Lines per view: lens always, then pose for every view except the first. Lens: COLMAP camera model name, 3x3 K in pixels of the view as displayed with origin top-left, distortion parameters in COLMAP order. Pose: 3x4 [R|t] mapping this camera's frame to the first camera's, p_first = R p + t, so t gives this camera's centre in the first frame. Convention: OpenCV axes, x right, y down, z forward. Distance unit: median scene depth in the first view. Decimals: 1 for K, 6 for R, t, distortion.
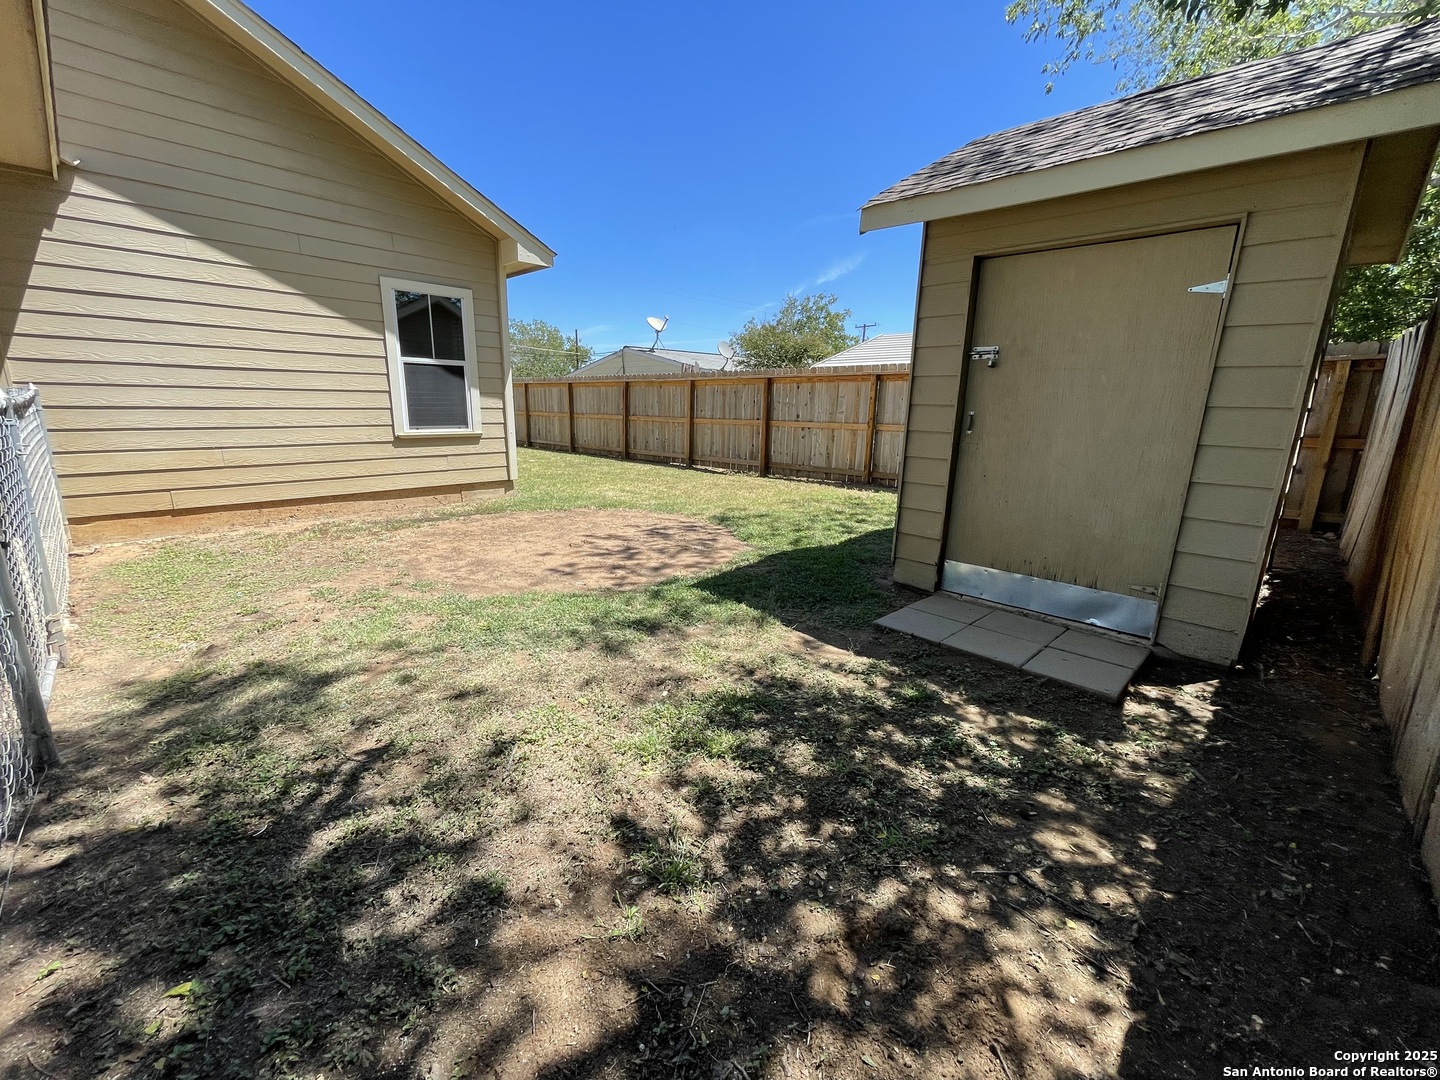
lens RADIAL K [[579.6, 0, 720.4], [0, 579.6, 533.2], [0, 0, 1]] dist [-0.003465, 0.000333]
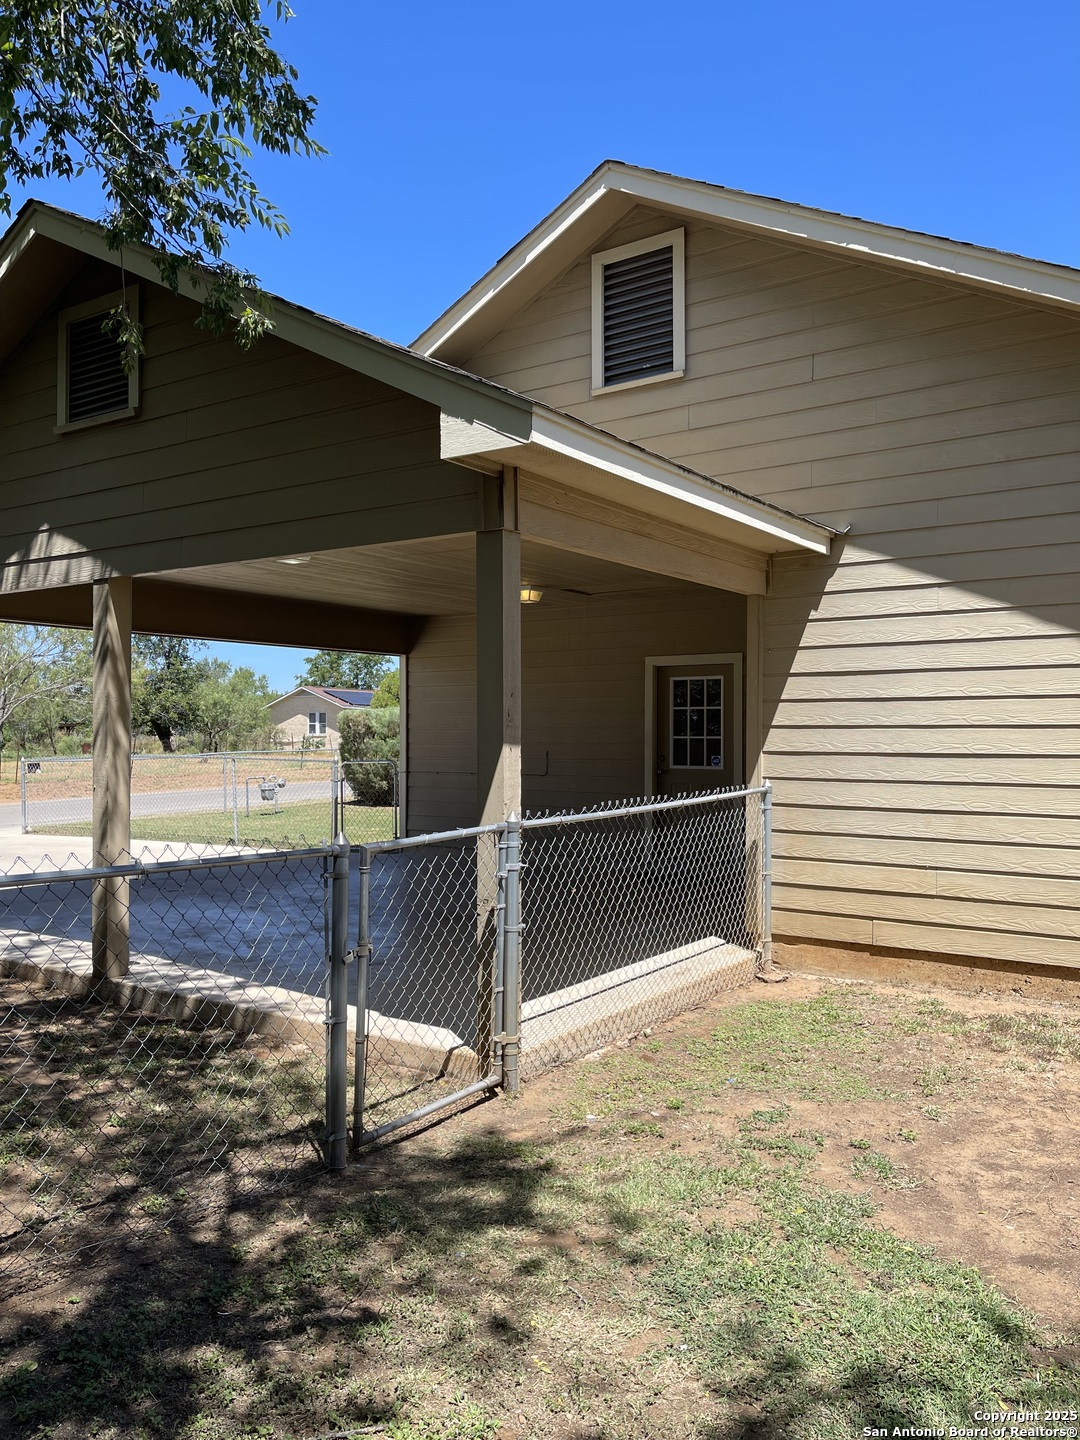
lens RADIAL K [[1087.3, 0, 540.7], [0, 1087.3, 720.7], [0, 0, 1]] dist [0.029143, -0.017148]
pose [[0.162704, -0.026332, -0.986323, 0.785507], [-0.215140, 0.974644, -0.061510, -0.314011], [0.962934, 0.222206, 0.152913, 0.706460]]
